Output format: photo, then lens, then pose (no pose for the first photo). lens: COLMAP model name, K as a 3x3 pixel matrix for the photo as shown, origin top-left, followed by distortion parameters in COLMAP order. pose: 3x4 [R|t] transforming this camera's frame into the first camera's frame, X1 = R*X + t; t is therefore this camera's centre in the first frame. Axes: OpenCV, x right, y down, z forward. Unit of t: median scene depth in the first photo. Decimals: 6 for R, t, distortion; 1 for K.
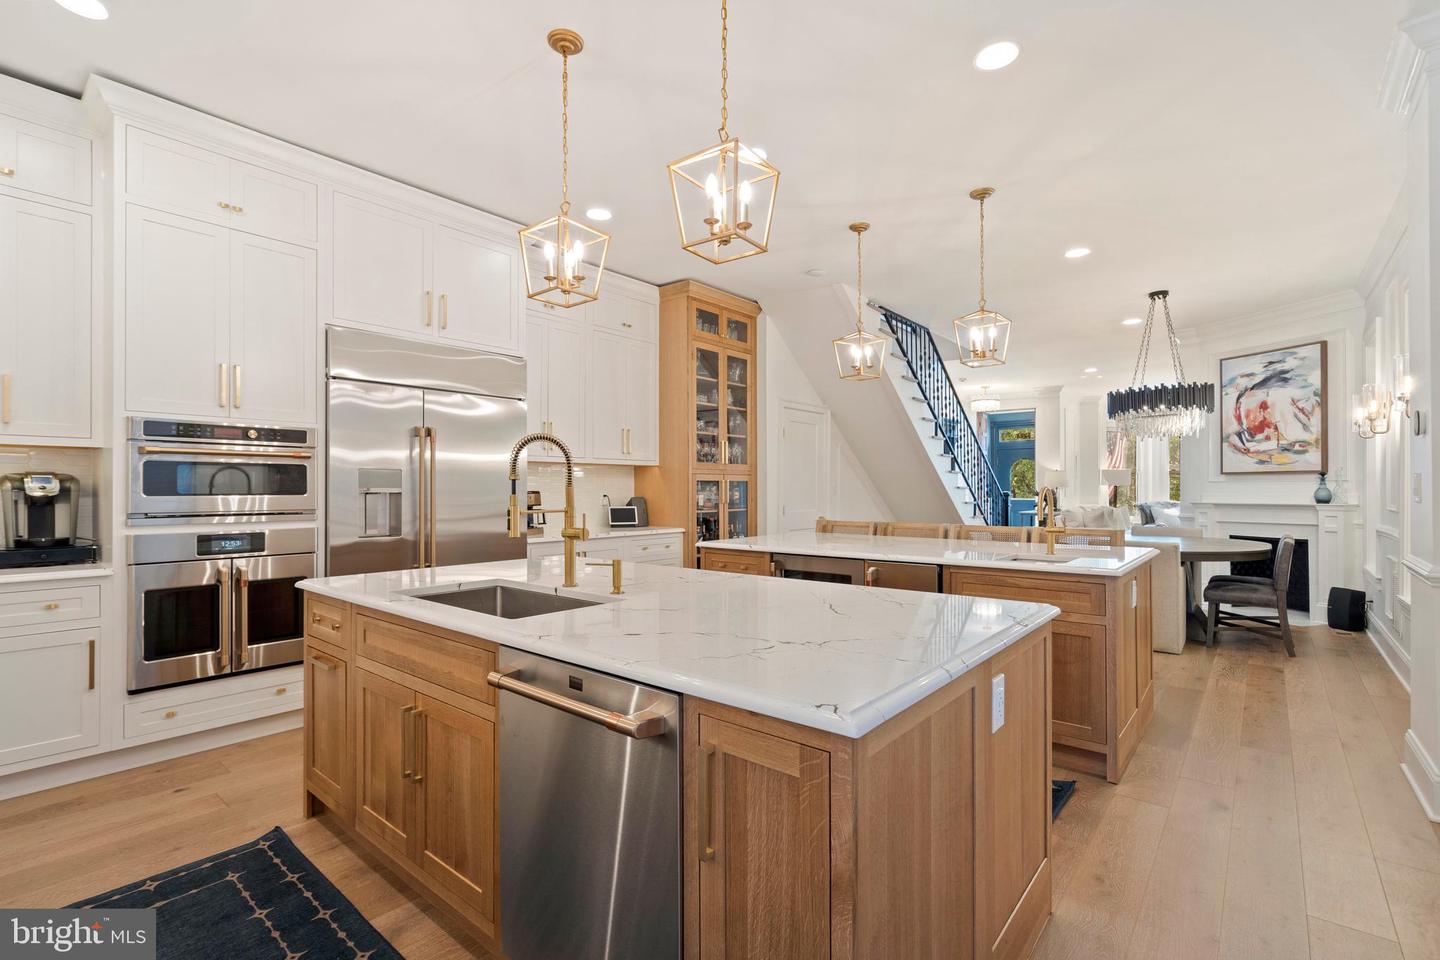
lens RADIAL K [[651.3, 0, 717.2], [0, 651.3, 489.3], [0, 0, 1]] dist [-0.002068, 0.000074]
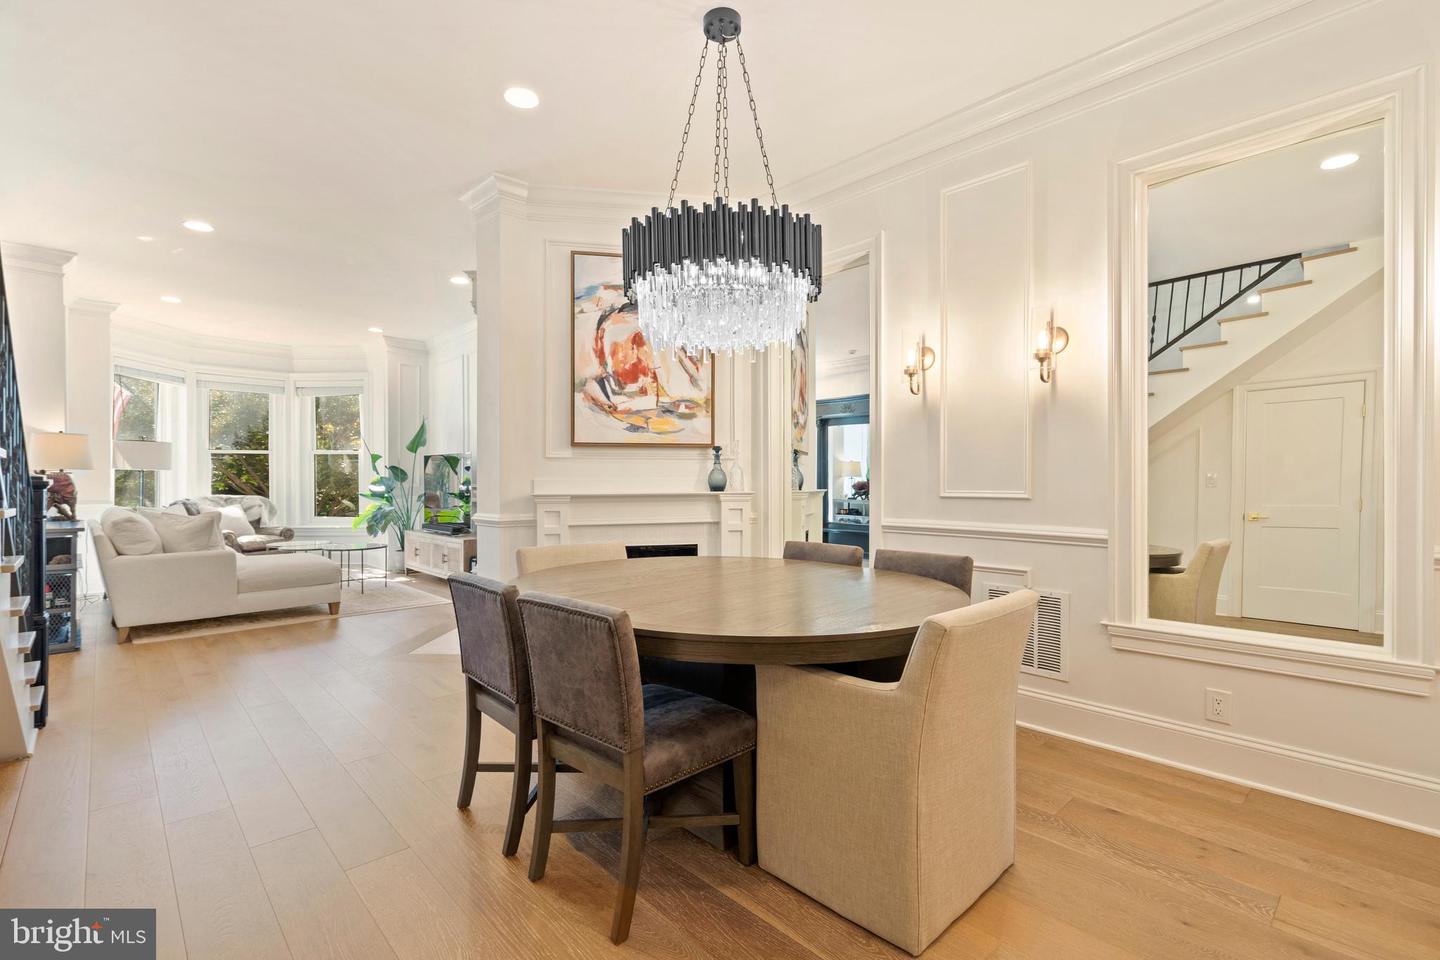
lens RADIAL K [[658.8, 0, 715.9], [0, 658.8, 484.4], [0, 0, 1]] dist [-0.003211, 0.001062]
pose [[0.120918, -0.004495, 0.992652, 0.230952], [0.001773, 0.999989, 0.004313, 0.011948], [-0.992661, 0.001238, 0.120924, 0.946216]]
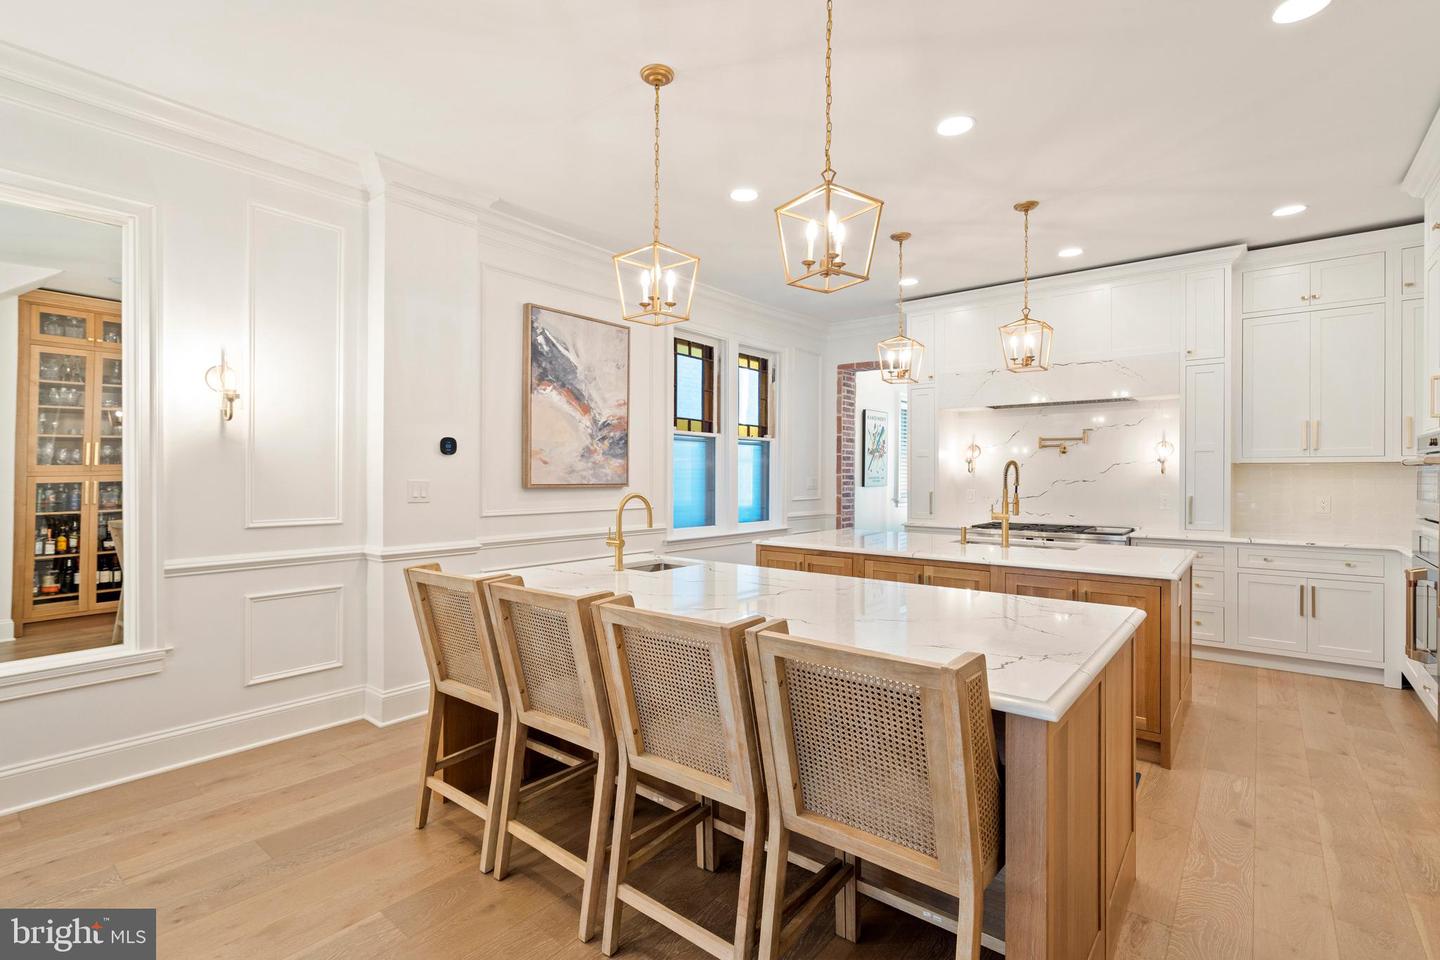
lens RADIAL K [[673.9, 0, 710.7], [0, 673.9, 476.5], [0, 0, 1]] dist [-0.001414, 0.000023]
pose [[-0.999914, -0.000828, -0.013110, 0.231344], [-0.000883, 0.999991, 0.004203, -0.018855], [0.013107, 0.004214, -0.999905, 1.115355]]
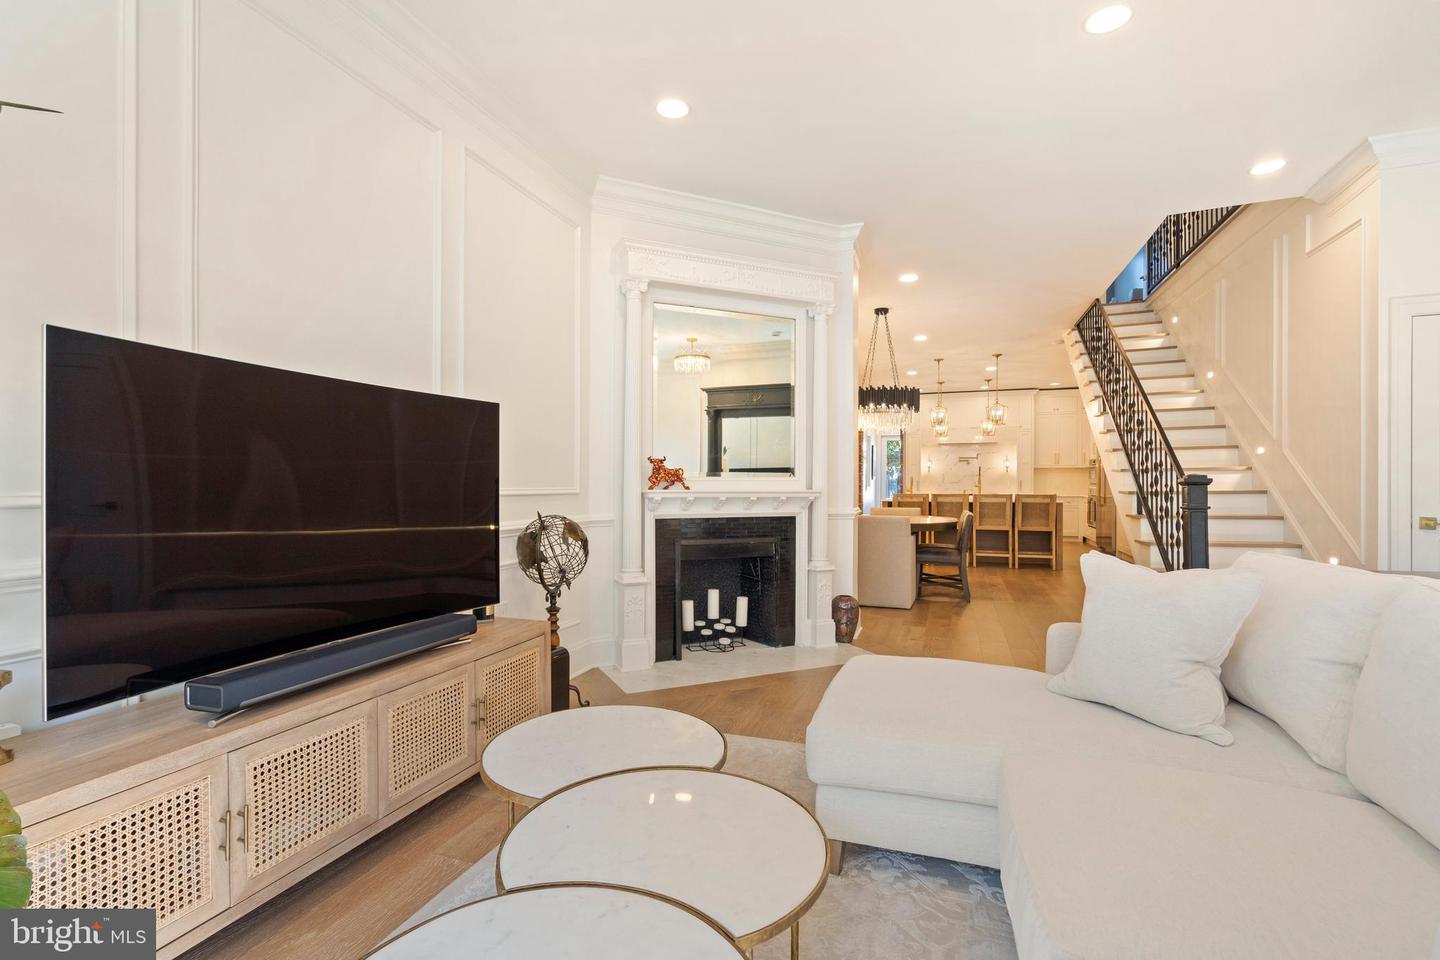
lens RADIAL K [[663.9, 0, 717.1], [0, 663.9, 487.1], [0, 0, 1]] dist [-0.001762, 0.000814]
pose [[-0.935351, 0.003784, -0.353702, 1.386156], [0.000862, 0.999964, 0.008417, 0.012445], [0.353721, 0.007568, -0.935320, 2.025255]]
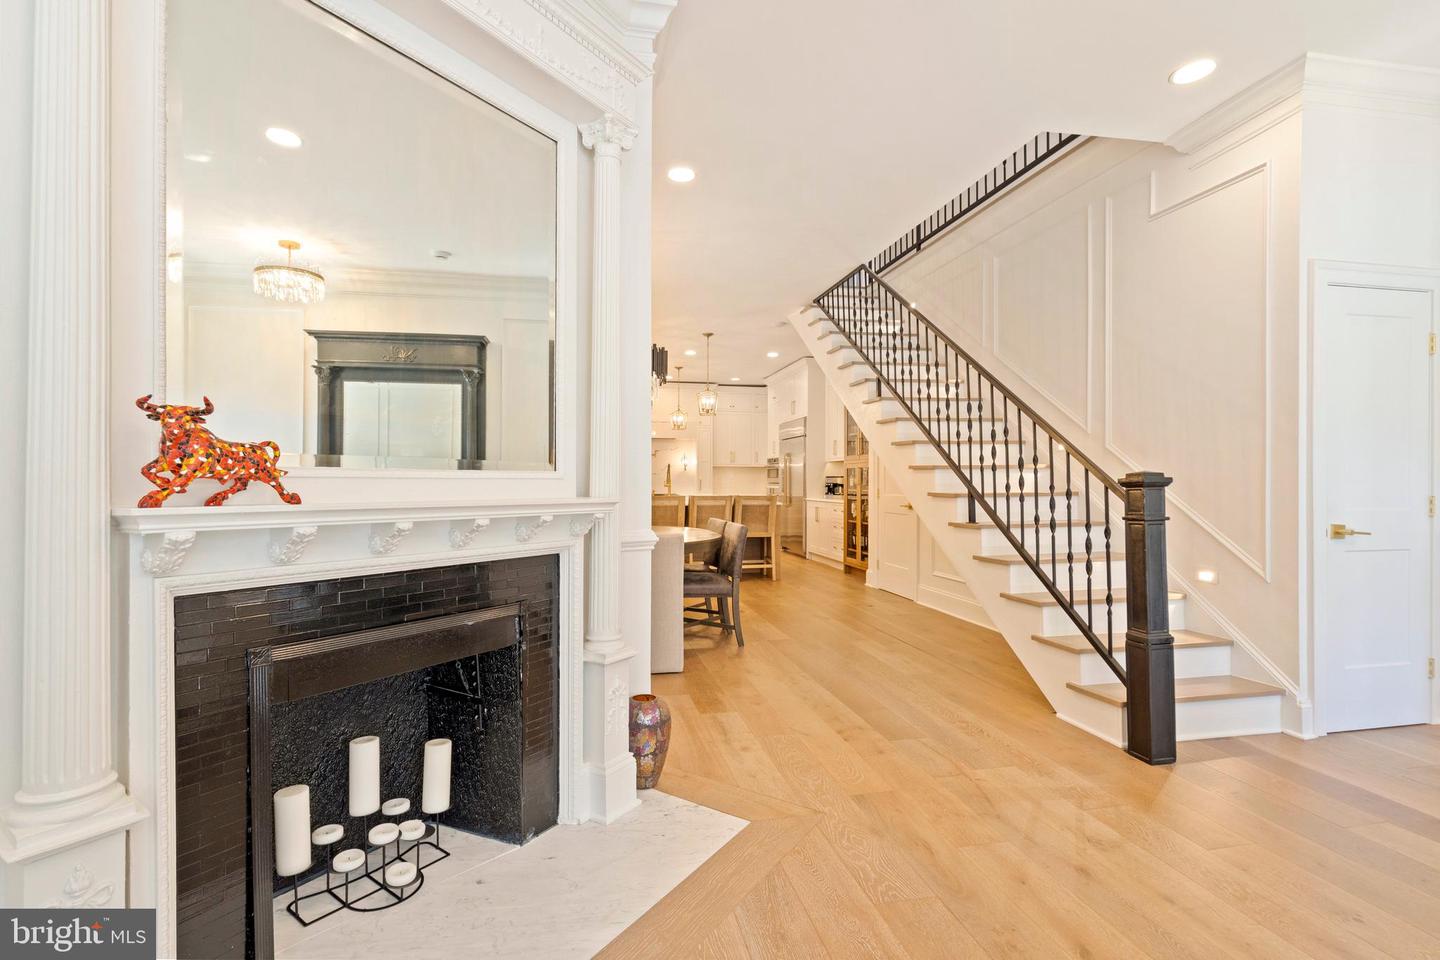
lens RADIAL K [[657.4, 0, 716.2], [0, 657.4, 483.6], [0, 0, 1]] dist [-0.002786, 0.000125]
pose [[-0.613974, 0.003508, -0.789318, 1.257812], [-0.001375, 0.999984, 0.005514, 0.012236], [0.789325, 0.004471, -0.613959, 1.613987]]
